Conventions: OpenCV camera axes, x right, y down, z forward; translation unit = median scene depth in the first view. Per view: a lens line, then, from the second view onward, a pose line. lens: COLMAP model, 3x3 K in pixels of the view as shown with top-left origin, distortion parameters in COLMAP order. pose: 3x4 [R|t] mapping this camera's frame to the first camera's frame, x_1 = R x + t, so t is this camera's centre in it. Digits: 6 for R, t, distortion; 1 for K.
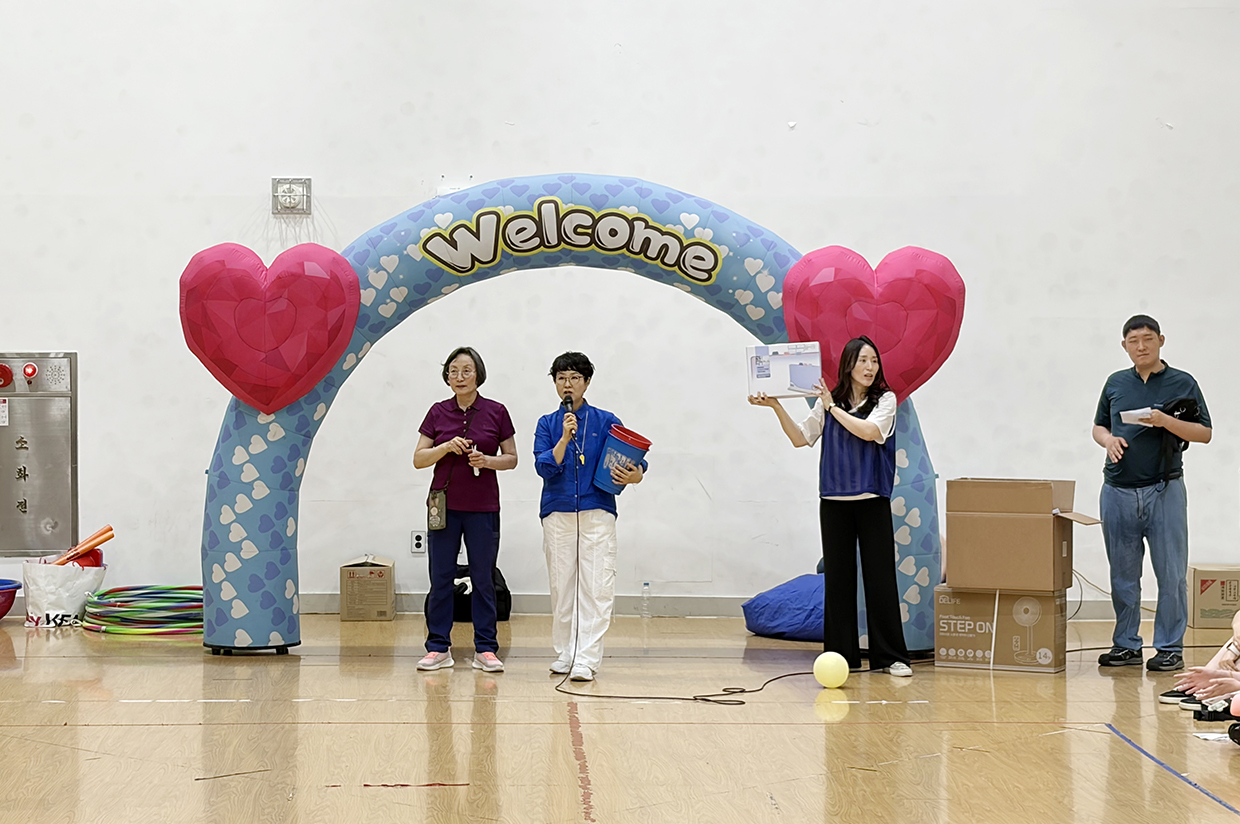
lens RADIAL K [[2821.0, 0, 574.2], [0, 2821.0, 403.6], [0, 0, 1]] dist [0.221212, -1.048484]
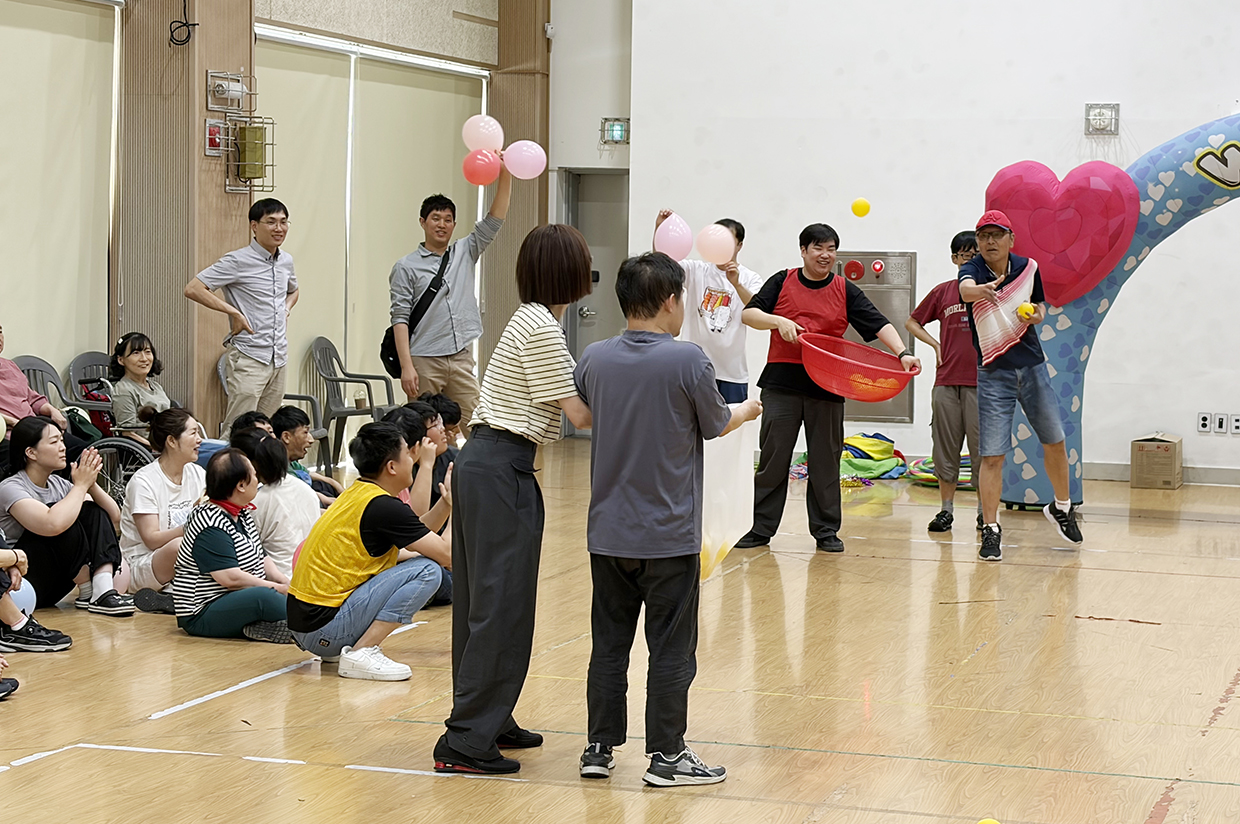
lens RADIAL K [[2515.1, 0, 663.6], [0, 2515.1, 410.5], [0, 0, 1]] dist [0.085168, 0.014017]
pose [[0.950278, 0.036057, -0.309307, 0.061361], [-0.022413, 0.998617, 0.047554, 0.000494], [0.310594, -0.038257, 0.949772, -0.045179]]
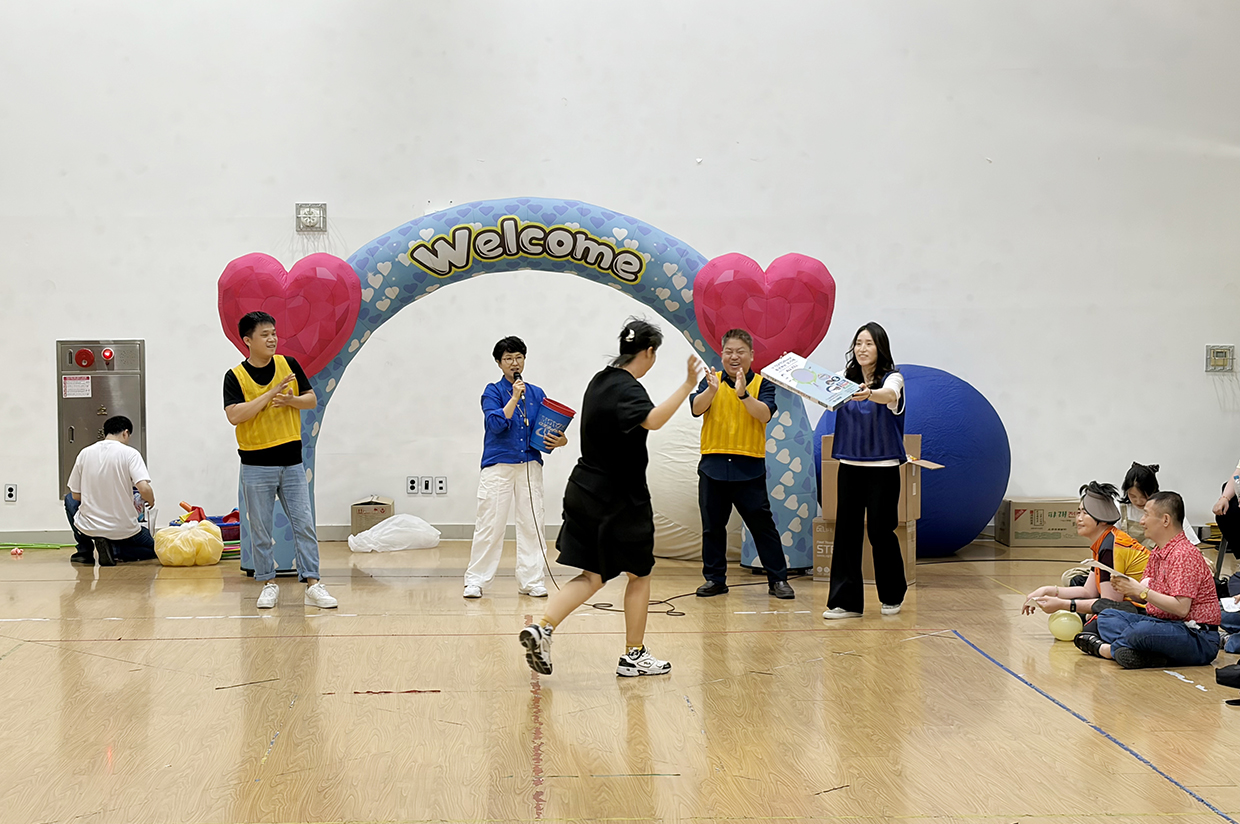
lens RADIAL K [[2006.9, 0, 586.6], [0, 2006.9, 402.1], [0, 0, 1]] dist [0.264779, -1.509316]
pose [[0.999739, -0.006802, 0.021795, 0.005413], [0.006510, 0.999888, 0.013467, -0.001037], [-0.021884, -0.013322, 0.999672, 0.091035]]
